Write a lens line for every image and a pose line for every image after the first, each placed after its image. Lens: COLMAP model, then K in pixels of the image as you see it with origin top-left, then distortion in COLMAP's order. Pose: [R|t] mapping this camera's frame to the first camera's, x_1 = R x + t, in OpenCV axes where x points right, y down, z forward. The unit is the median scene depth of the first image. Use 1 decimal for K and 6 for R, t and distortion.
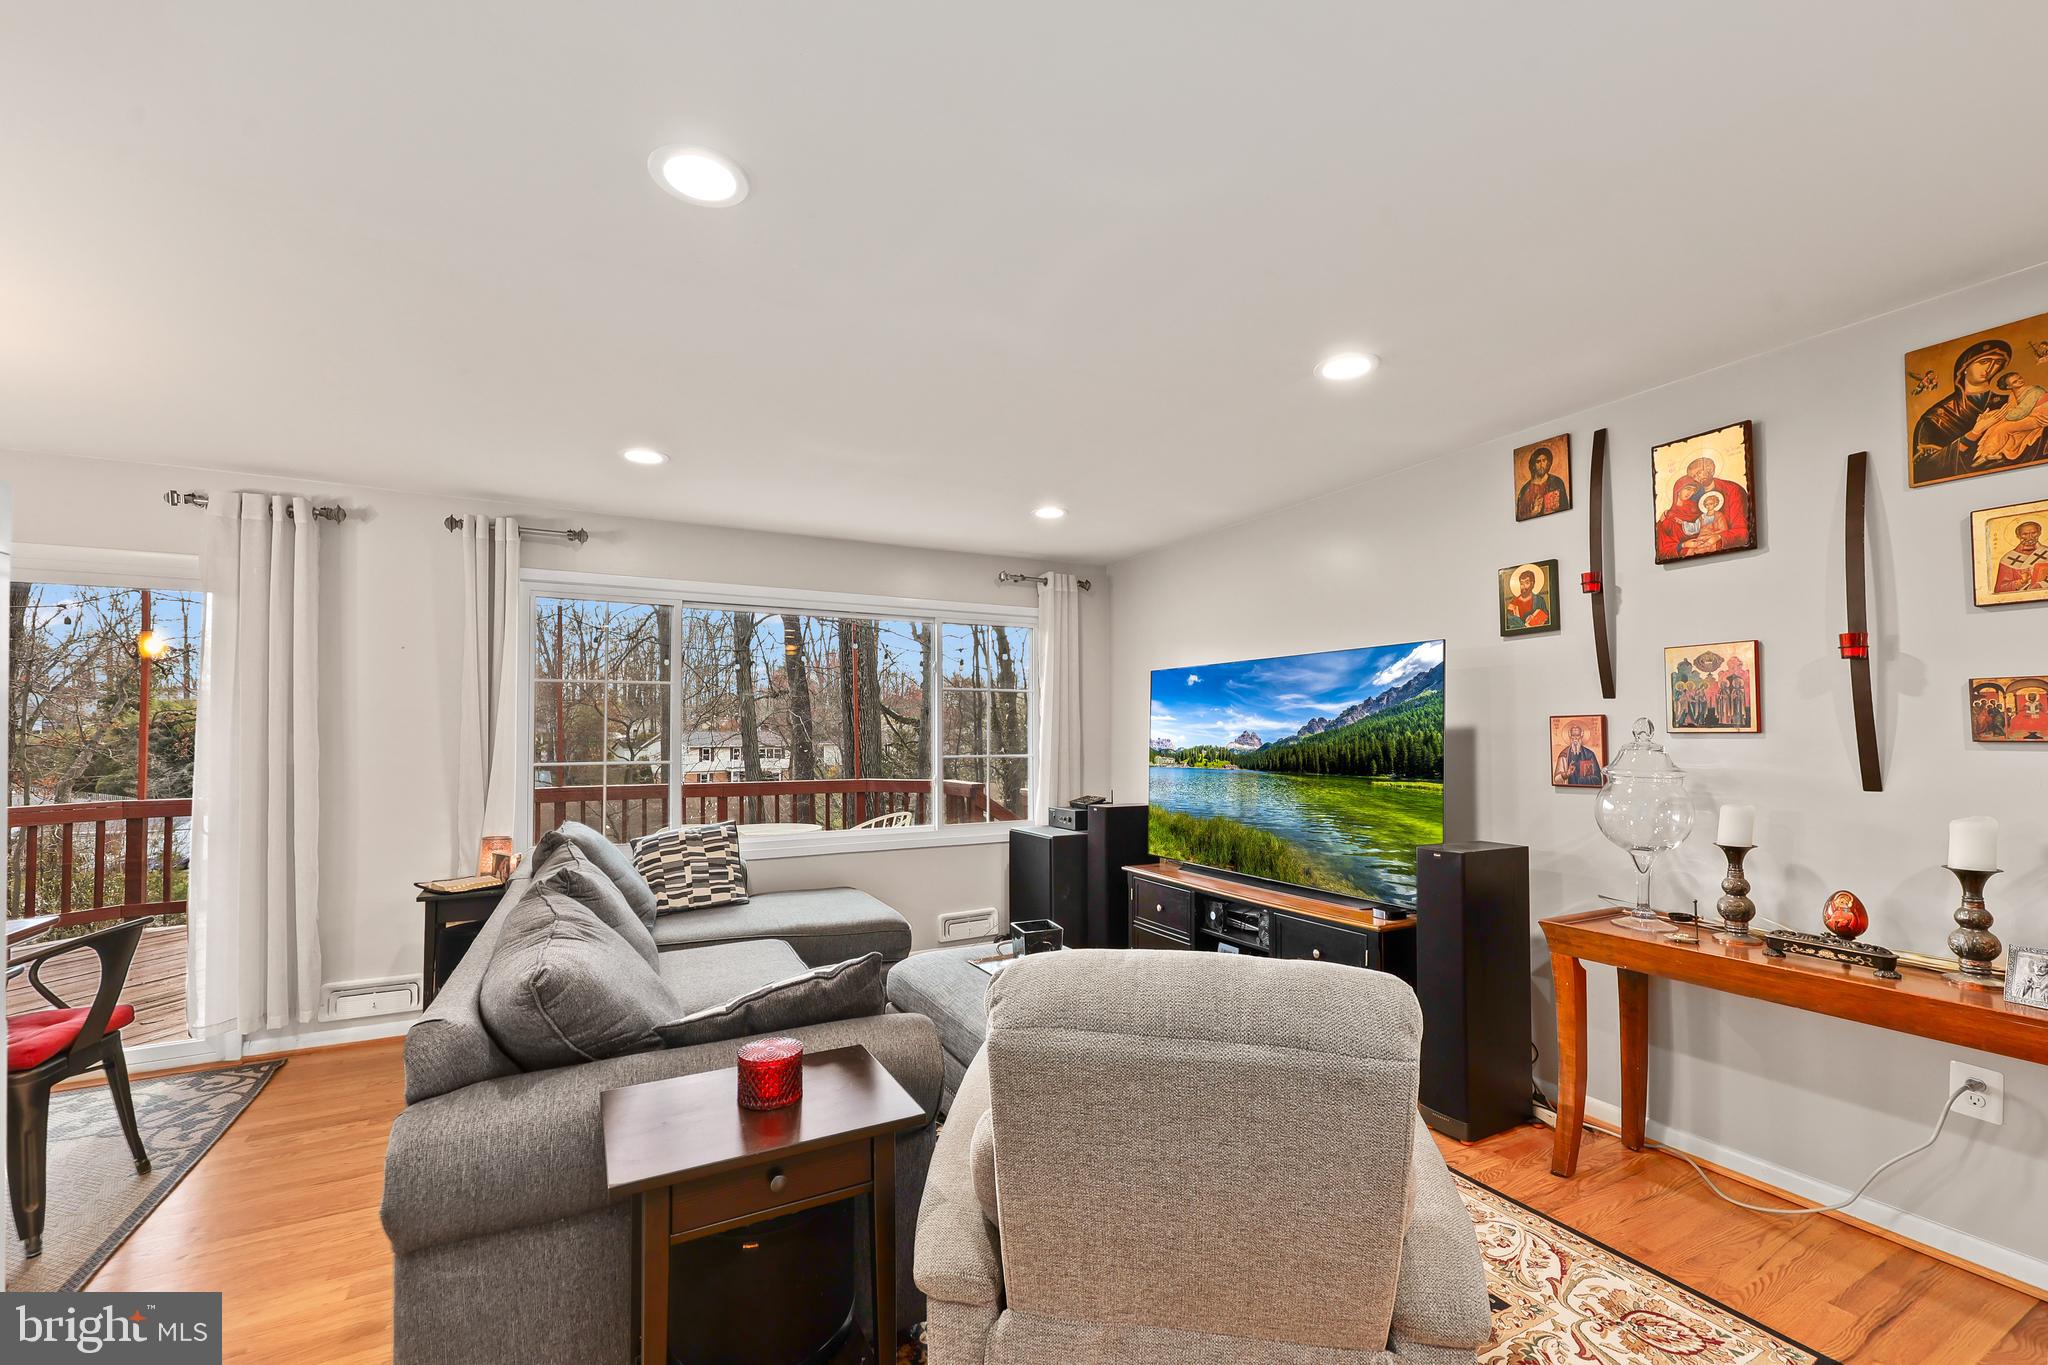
lens RADIAL K [[835.1, 0, 1022.3], [0, 835.1, 706.6], [0, 0, 1]] dist [0.000632, -0.000417]
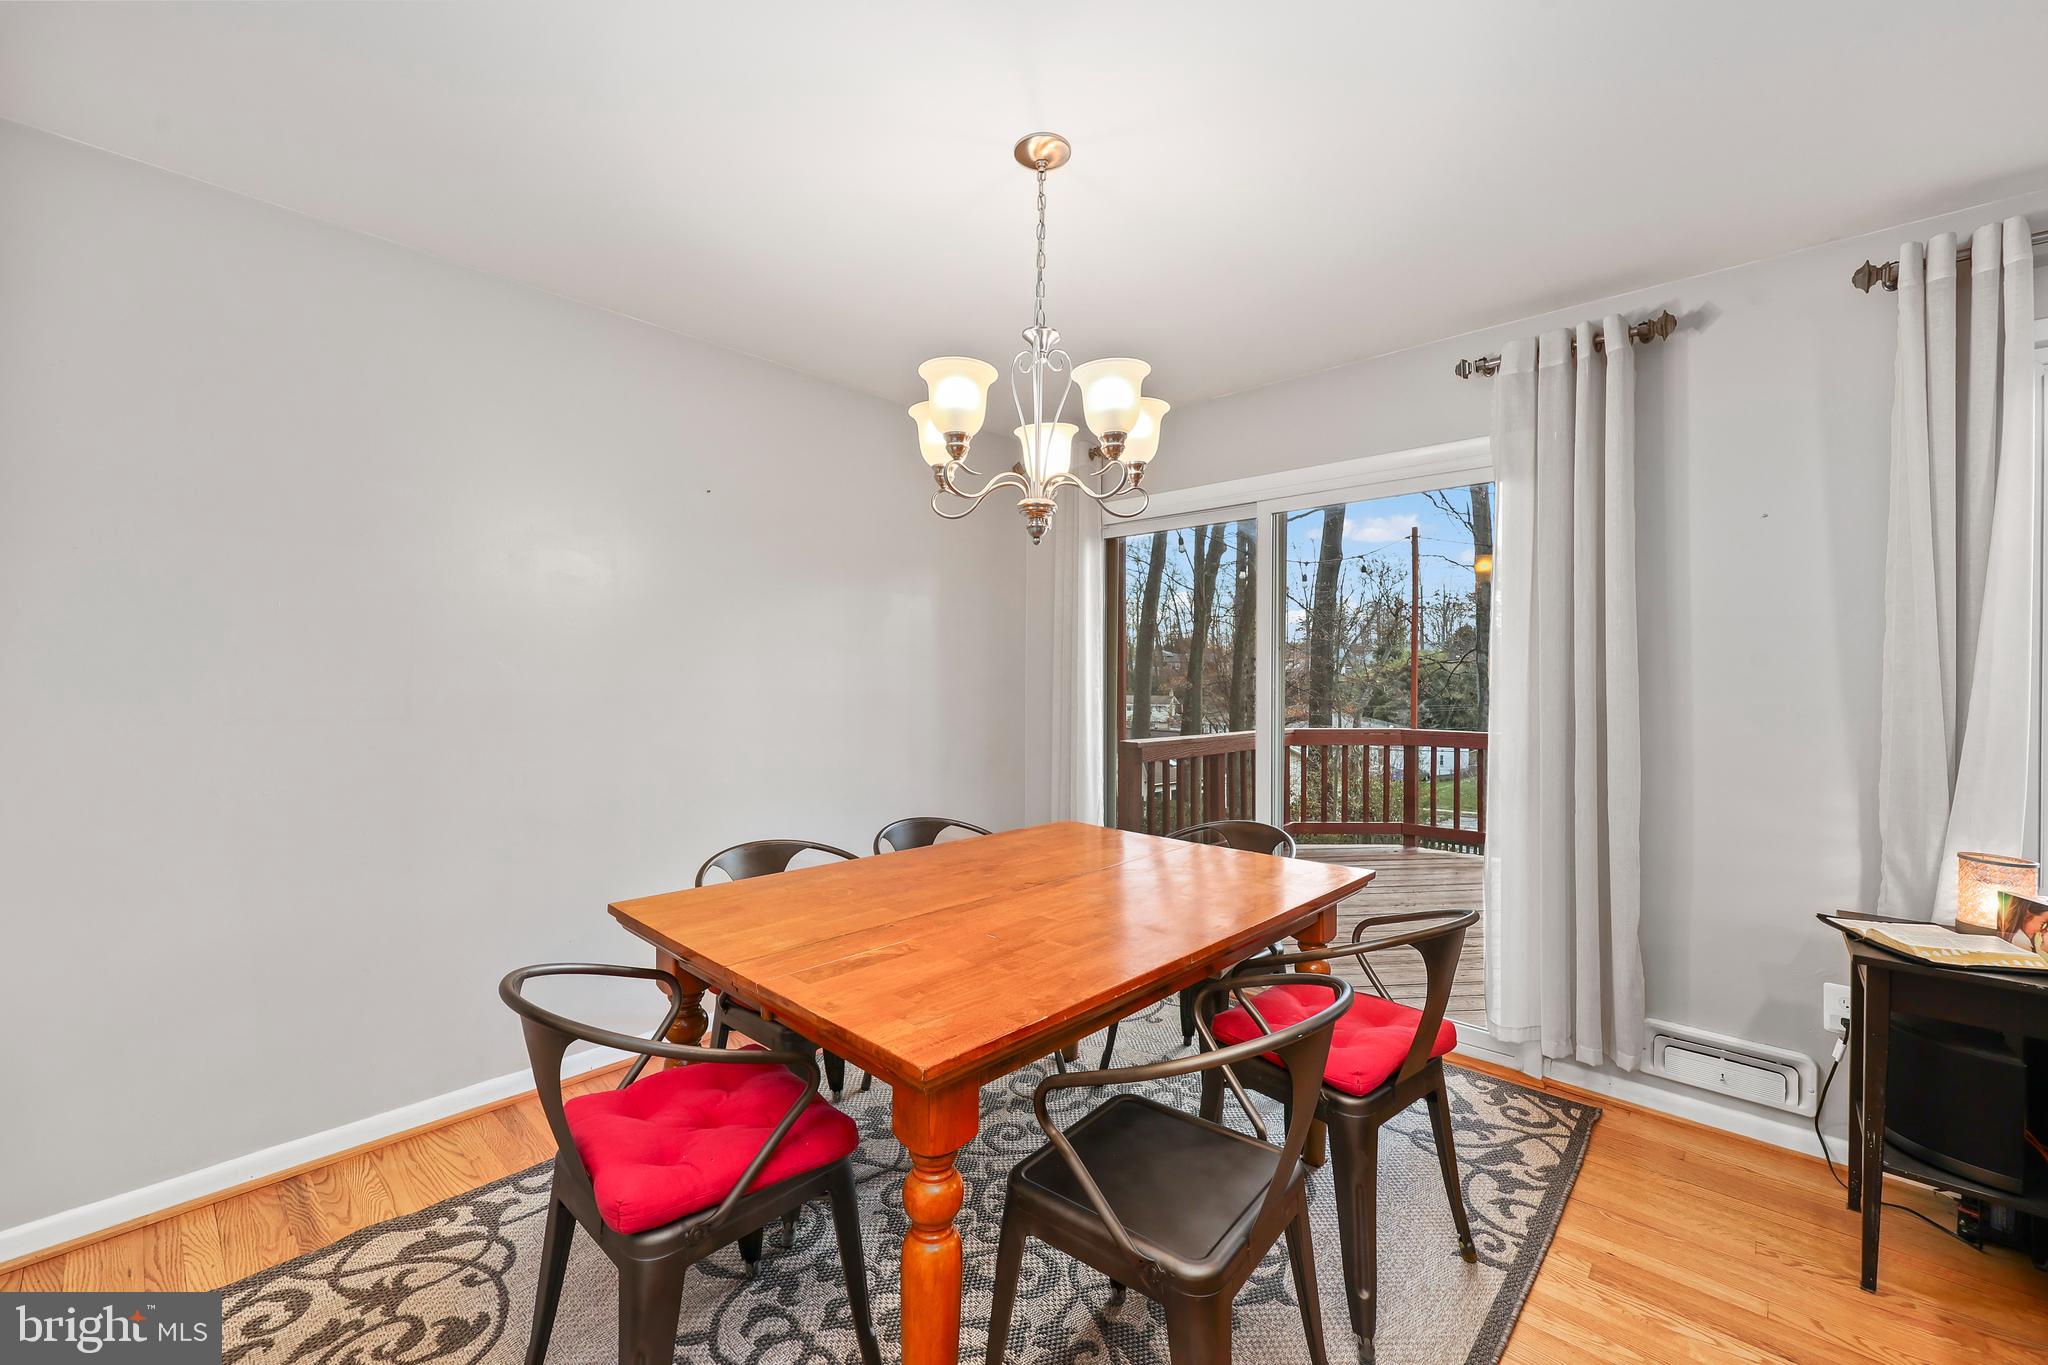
lens RADIAL K [[826.0, 0, 1024.0], [0, 826.0, 682.5], [0, 0, 1]] dist [0.000278, -0.000160]
pose [[0.328033, 0.012656, -0.944581, -0.383776], [0.023704, 0.999485, 0.021623, 0.027436], [0.944369, -0.029483, 0.327565, 0.314399]]
